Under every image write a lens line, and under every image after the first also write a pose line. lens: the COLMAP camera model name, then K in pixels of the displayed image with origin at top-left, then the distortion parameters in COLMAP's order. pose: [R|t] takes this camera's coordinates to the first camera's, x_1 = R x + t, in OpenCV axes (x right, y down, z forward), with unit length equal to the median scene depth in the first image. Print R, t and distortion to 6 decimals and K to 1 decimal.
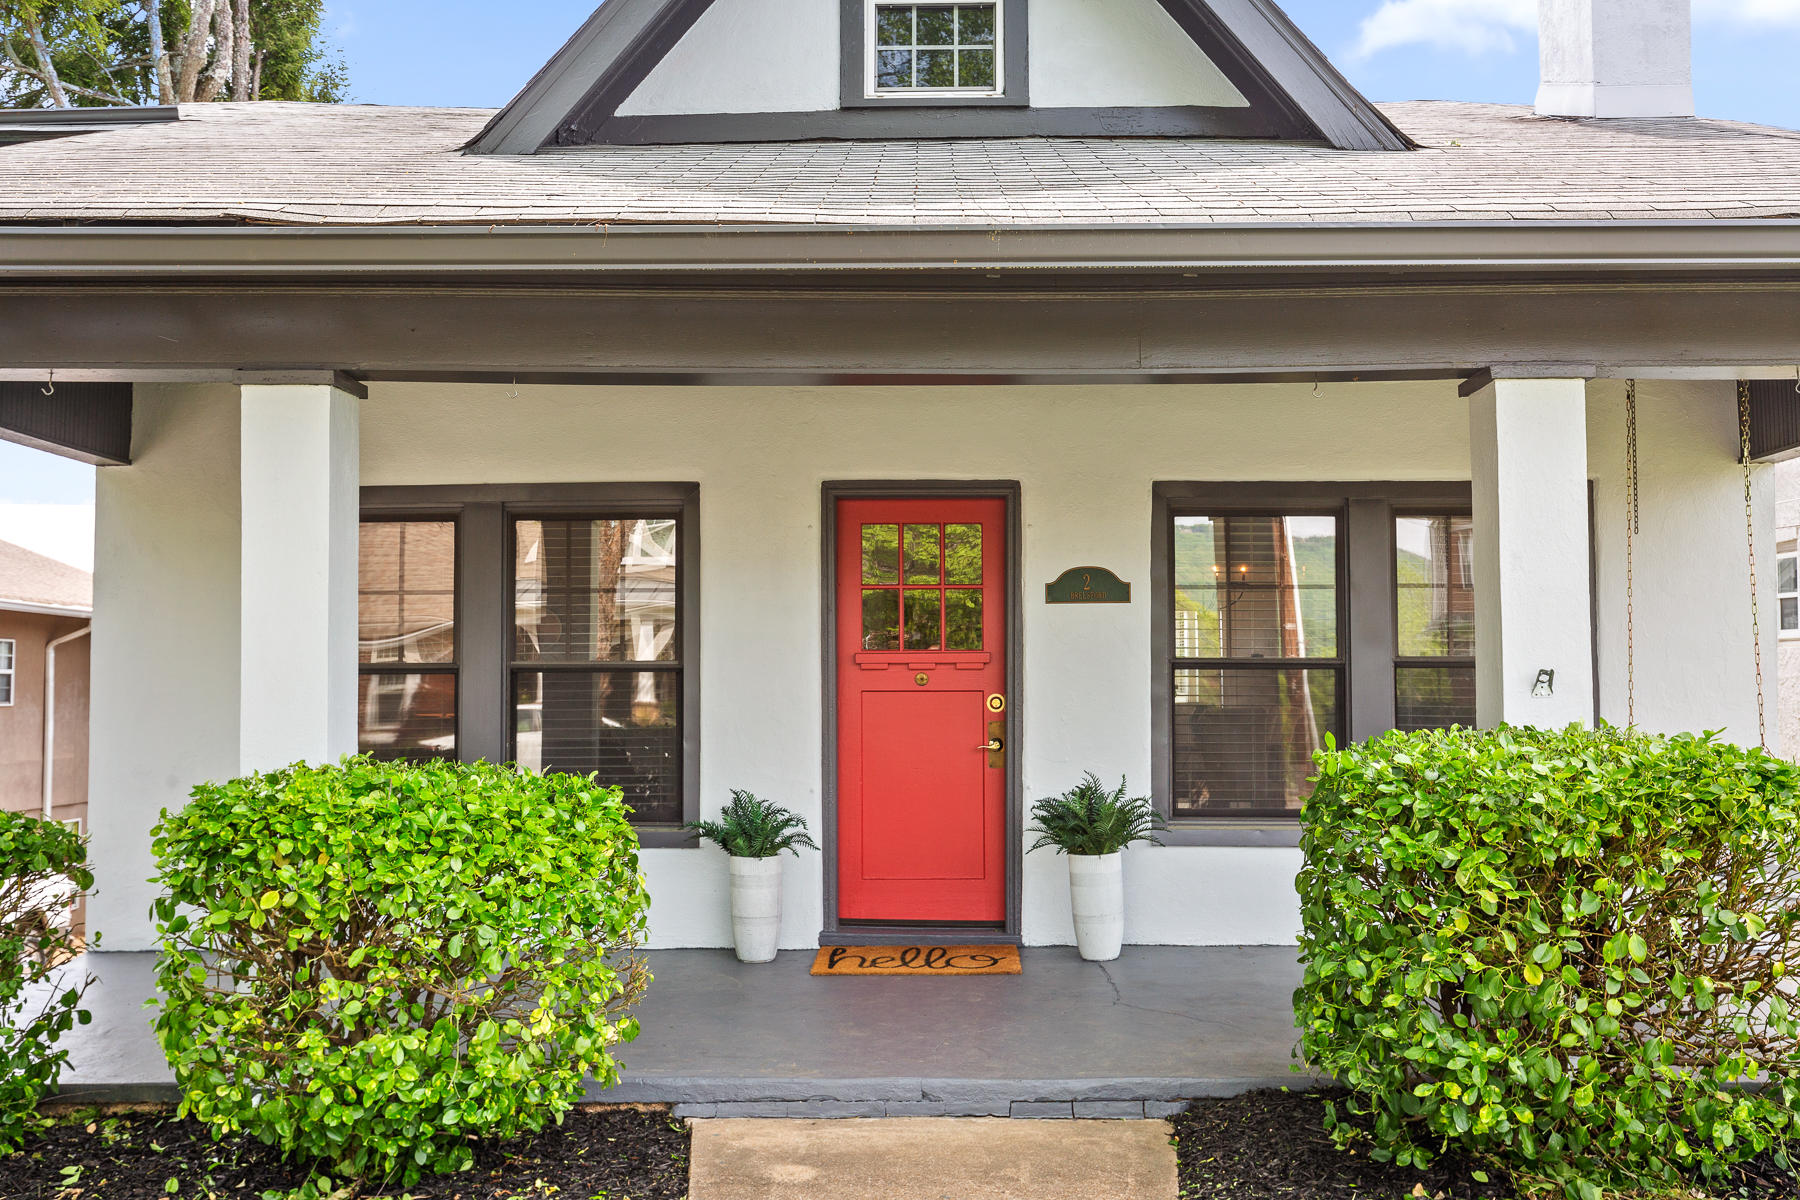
lens RADIAL K [[1781.3, 0, 897.7], [0, 1781.3, 488.4], [0, 0, 1]] dist [0.001209, 0.007366]
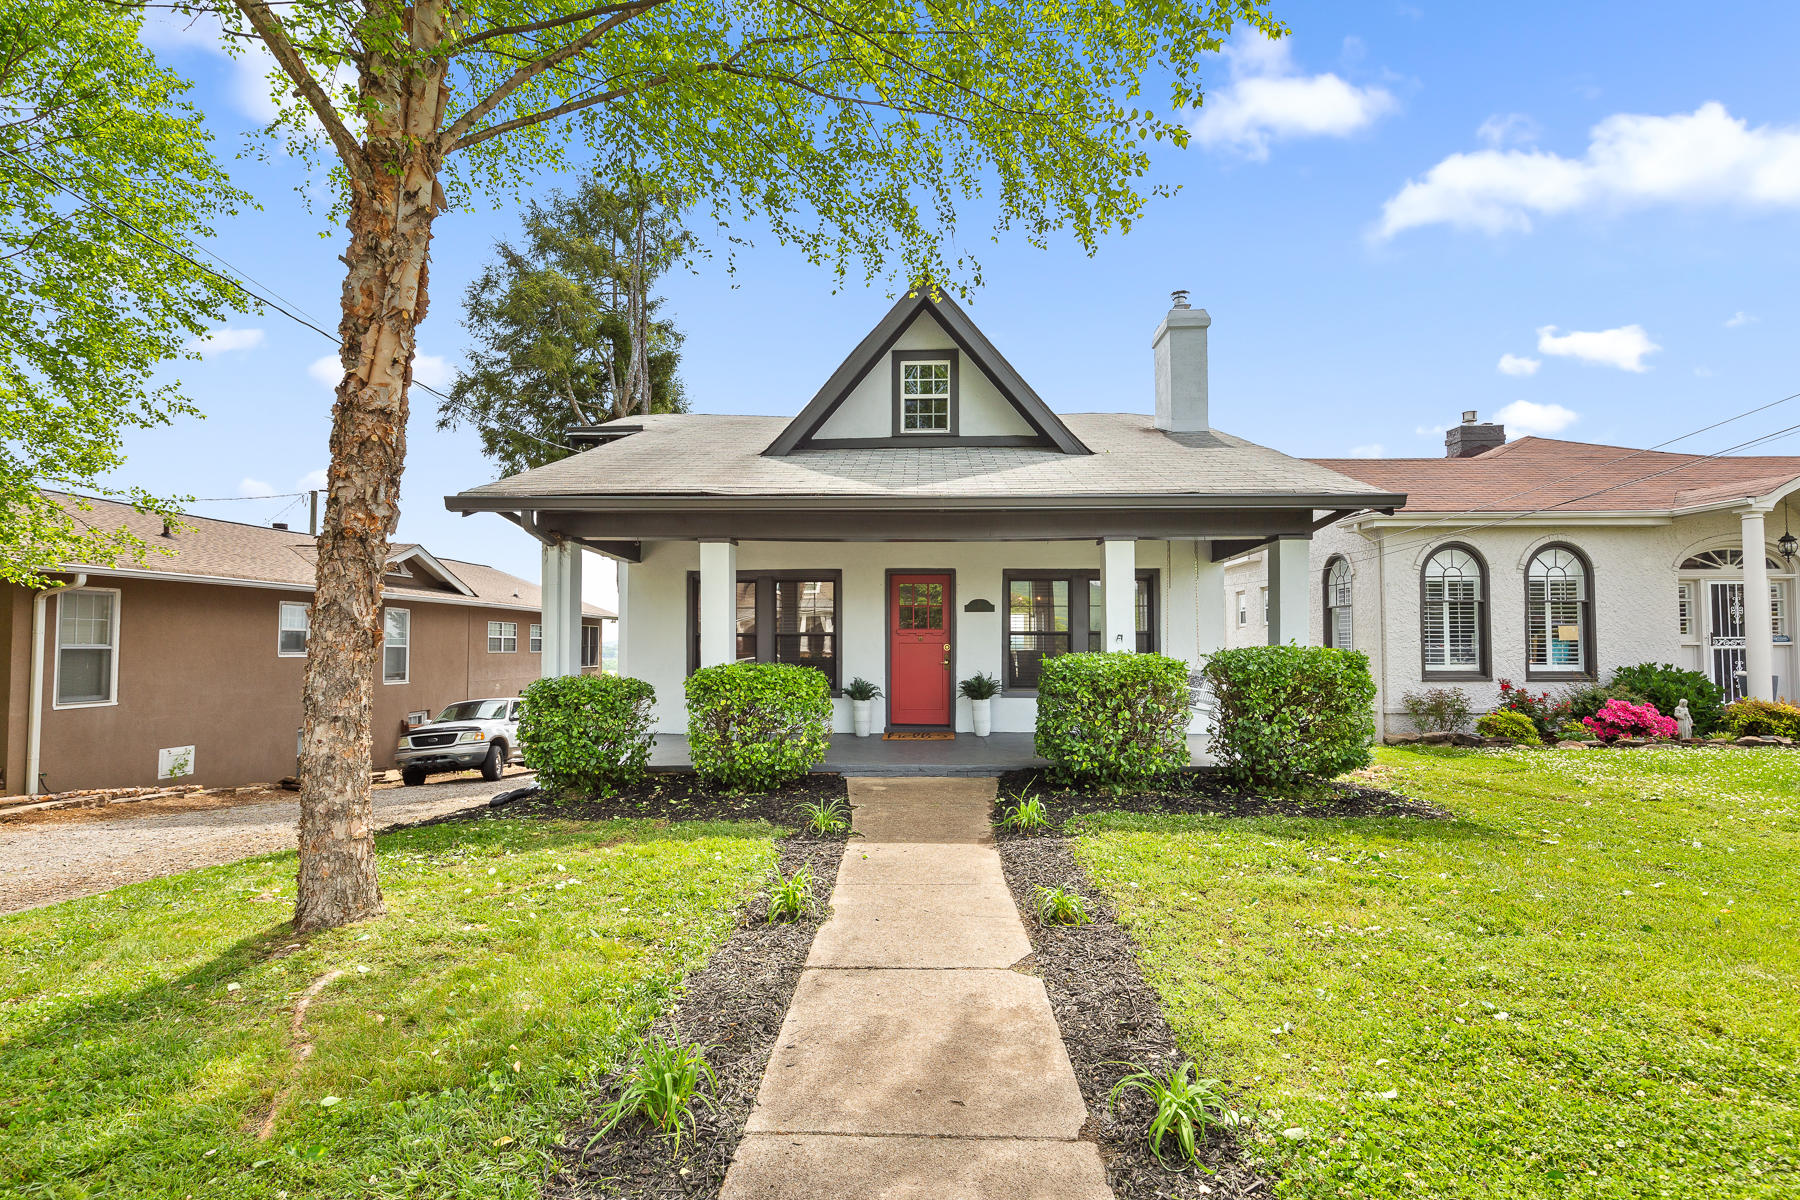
lens RADIAL K [[809.5, 0, 909.0], [0, 809.5, 615.2], [0, 0, 1]] dist [0.002757, 0.000151]
pose [[0.999989, 0.001568, -0.004459, 0.000729], [-0.001238, 0.997321, 0.073141, -0.025524], [0.004562, -0.073135, 0.997312, -0.295432]]
